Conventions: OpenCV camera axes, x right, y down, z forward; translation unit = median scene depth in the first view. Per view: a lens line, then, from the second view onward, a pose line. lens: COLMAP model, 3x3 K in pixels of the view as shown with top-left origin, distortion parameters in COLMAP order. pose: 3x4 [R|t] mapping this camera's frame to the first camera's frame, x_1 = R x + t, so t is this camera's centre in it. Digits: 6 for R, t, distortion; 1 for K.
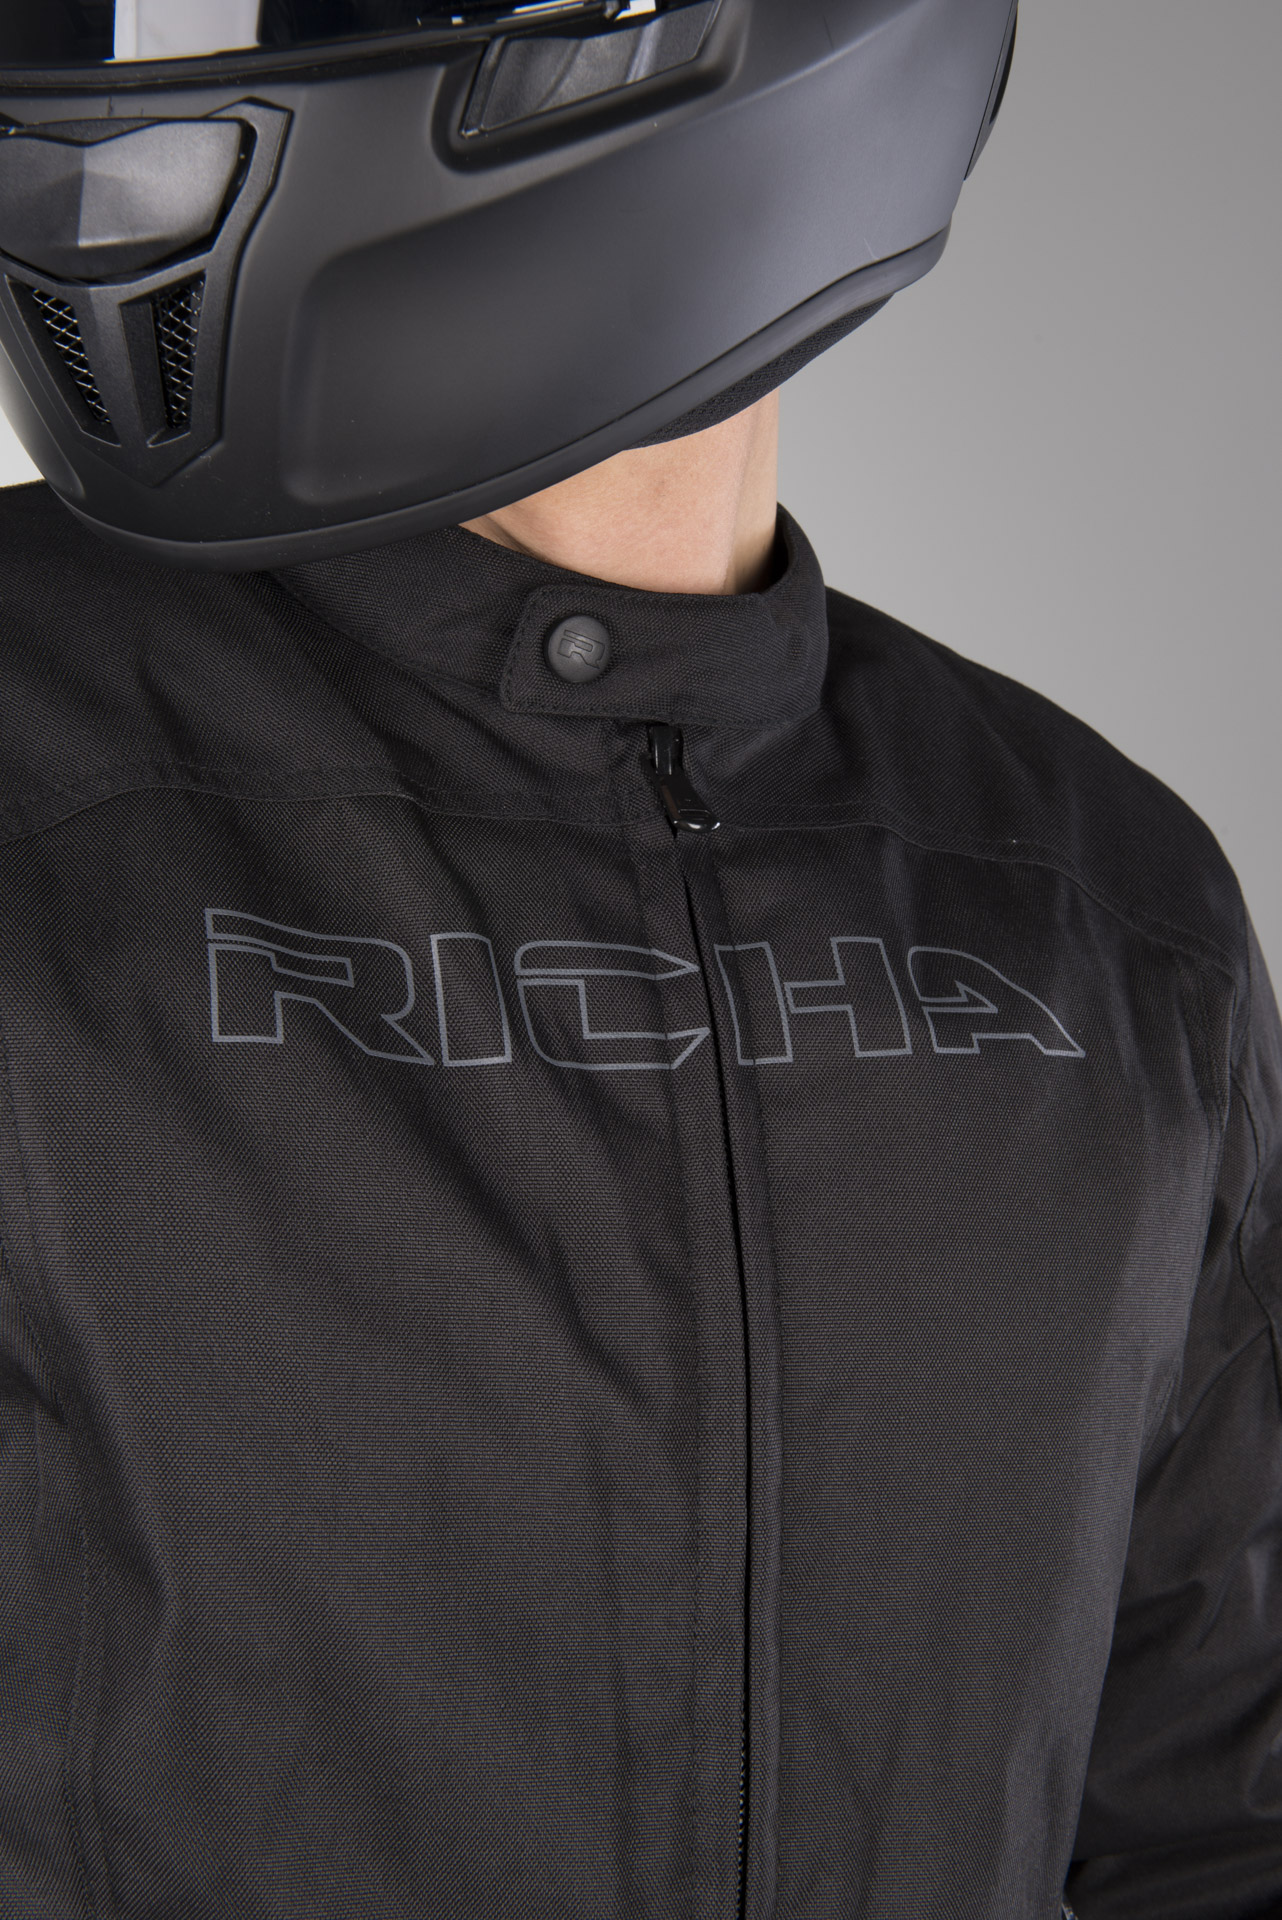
lens RADIAL K [[2750.0, 0, 641.0], [0, 2750.0, 960.0], [0, 0, 1]] dist [0.008517, -0.002810]
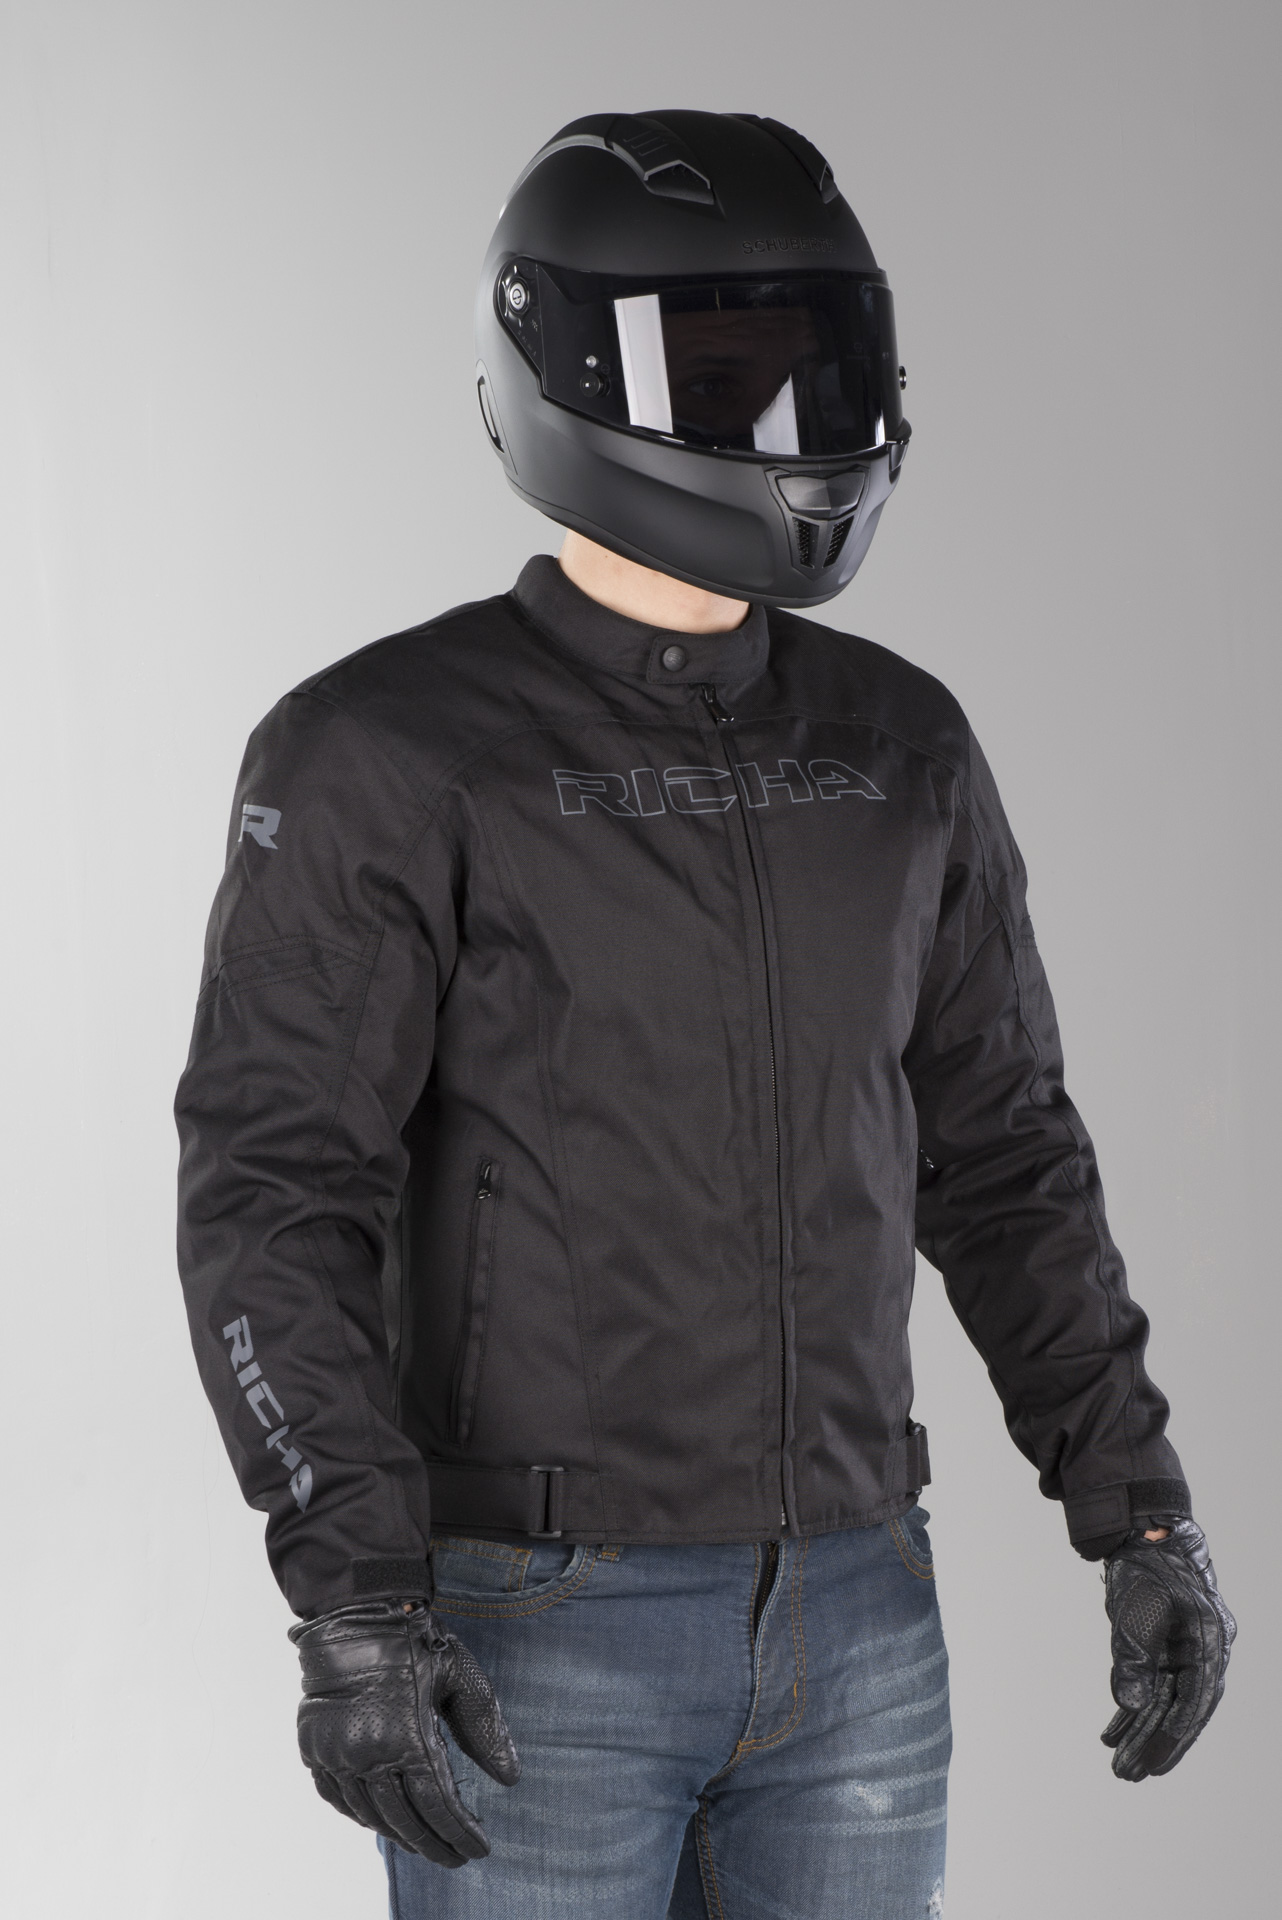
lens RADIAL K [[3569.6, 0, 641.0], [0, 3569.6, 960.0], [0, 0, 1]] dist [0.176863, 1.583995]
pose [[0.995562, -0.093595, -0.009782, -0.049443], [0.093730, 0.995494, 0.014396, 0.126944], [0.008391, -0.015249, 0.999849, -2.518455]]
